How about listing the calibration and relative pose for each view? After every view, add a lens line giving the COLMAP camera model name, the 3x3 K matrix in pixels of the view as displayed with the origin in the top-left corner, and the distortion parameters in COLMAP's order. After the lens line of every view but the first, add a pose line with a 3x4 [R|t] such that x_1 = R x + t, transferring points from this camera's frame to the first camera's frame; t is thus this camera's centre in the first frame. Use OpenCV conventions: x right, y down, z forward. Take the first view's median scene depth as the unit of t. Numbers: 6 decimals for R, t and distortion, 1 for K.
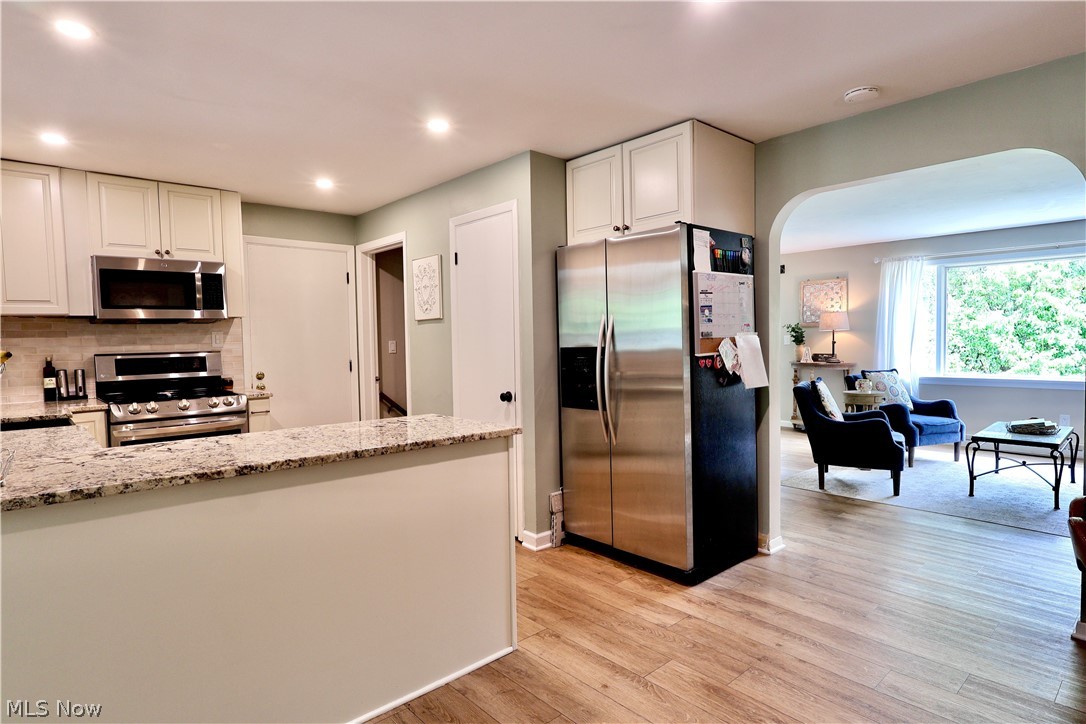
lens RADIAL K [[587.0, 0, 542.2], [0, 587.0, 360.2], [0, 0, 1]] dist [0.004148, 0.001245]
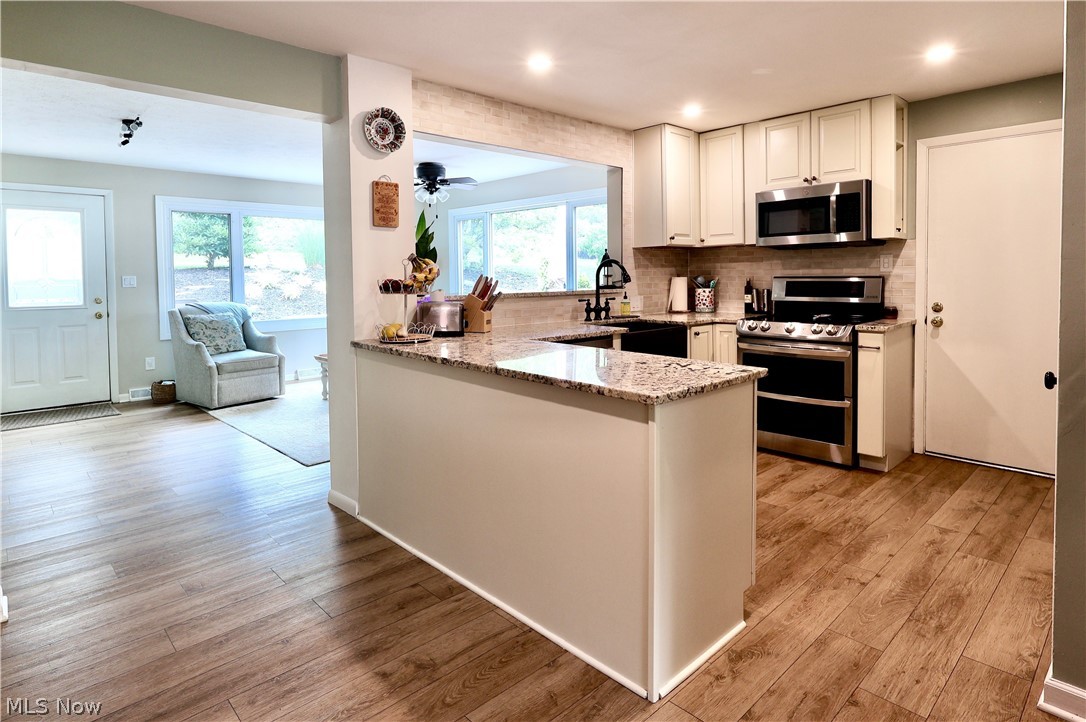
lens RADIAL K [[598.2, 0, 548.9], [0, 598.2, 294.7], [0, 0, 1]] dist [0.000715, 0.000581]
pose [[0.035285, 0.053732, -0.997932, 0.401530], [-0.028601, 0.998199, 0.052735, -0.023798], [0.998968, 0.026681, 0.036759, 0.512684]]
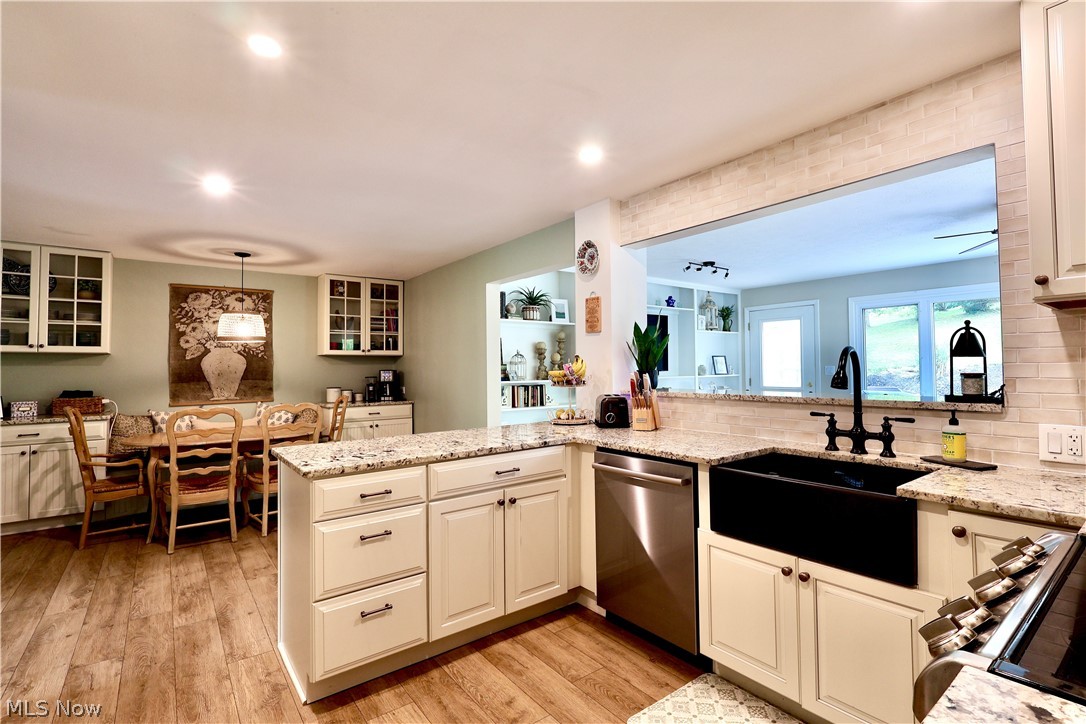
lens RADIAL K [[513.3, 0, 548.9], [0, 513.3, 354.2], [0, 0, 1]] dist [-0.002156, 0.000458]
pose [[-0.995957, 0.028921, 0.085043, -0.409806], [0.029744, 0.999522, 0.008433, -0.038622], [-0.084758, 0.010928, -0.996342, 1.194008]]
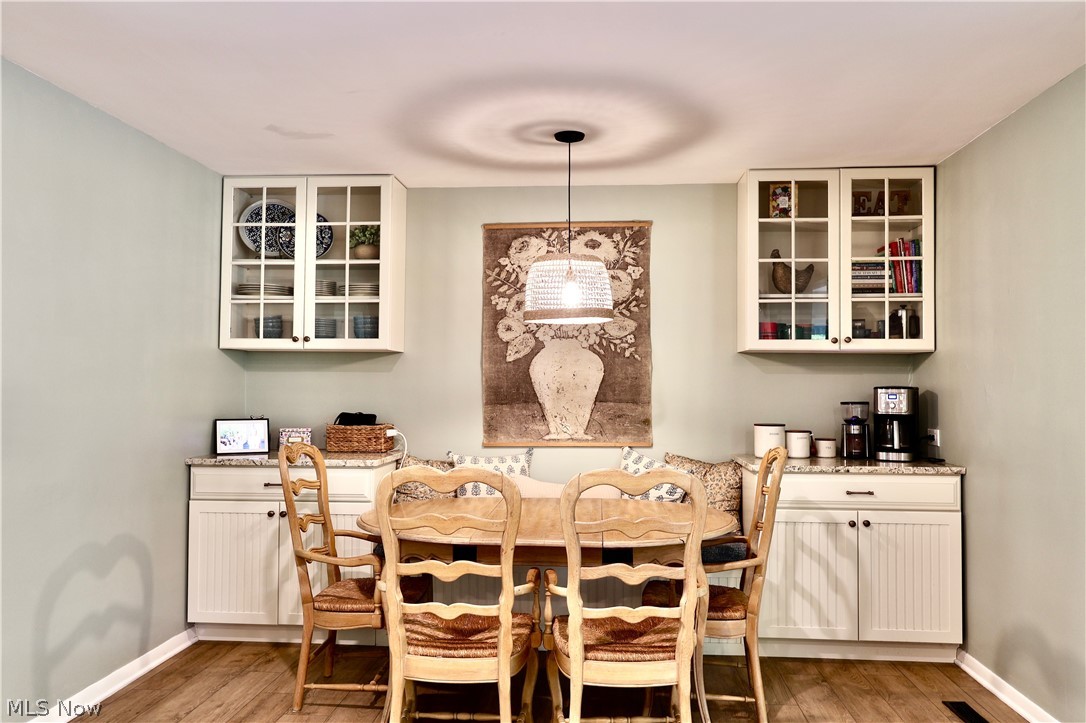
lens RADIAL K [[827.2, 0, 544.3], [0, 827.2, 358.2], [0, 0, 1]] dist [0.007279, 0.003975]
pose [[-0.690889, 0.037195, 0.722004, -0.232067], [0.033273, 0.999253, -0.019639, -0.021804], [-0.722195, 0.010455, -0.691610, 0.710690]]
